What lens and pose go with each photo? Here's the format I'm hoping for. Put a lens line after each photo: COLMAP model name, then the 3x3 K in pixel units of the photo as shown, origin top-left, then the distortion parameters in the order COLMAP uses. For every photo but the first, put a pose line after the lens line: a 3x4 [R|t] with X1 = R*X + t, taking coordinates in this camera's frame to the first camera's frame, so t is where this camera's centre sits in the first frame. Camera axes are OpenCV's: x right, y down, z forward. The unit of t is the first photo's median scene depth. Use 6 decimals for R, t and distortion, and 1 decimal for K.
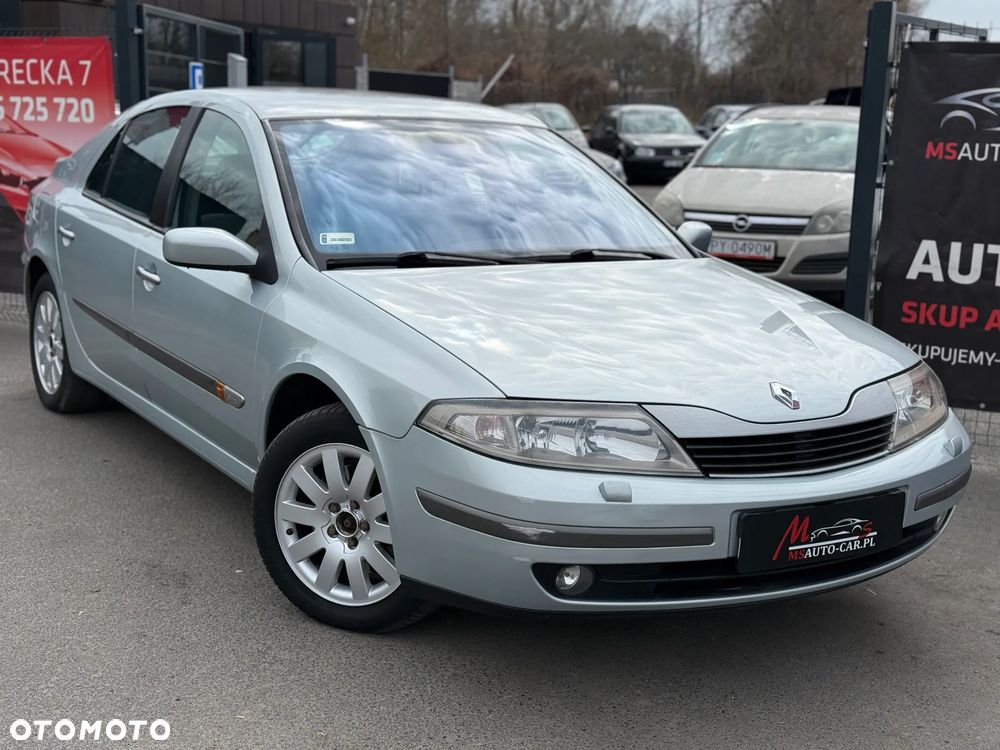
lens RADIAL K [[1393.5, 0, 500.0], [0, 1393.5, 375.0], [0, 0, 1]] dist [0.142761, -0.127976]
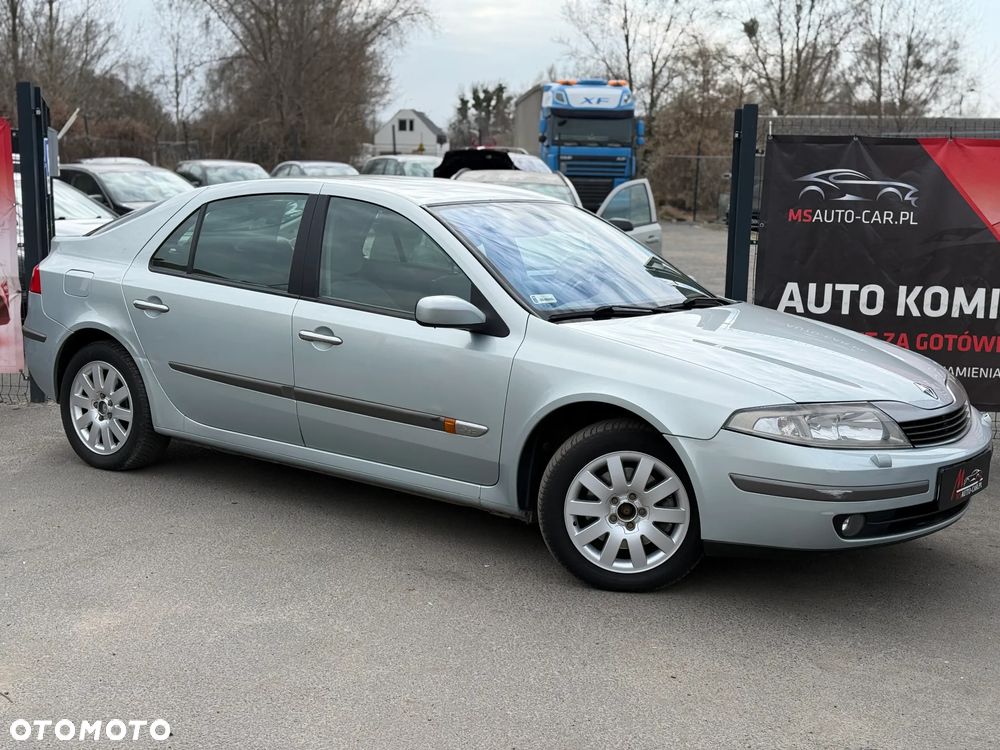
lens RADIAL K [[1393.5, 0, 500.0], [0, 1393.5, 375.0], [0, 0, 1]] dist [0.142761, -0.127976]
pose [[0.927910, -0.063585, 0.367342, -0.694027], [0.075478, 0.996983, -0.018086, -0.008032], [-0.365084, 0.044509, 0.929910, -0.195191]]
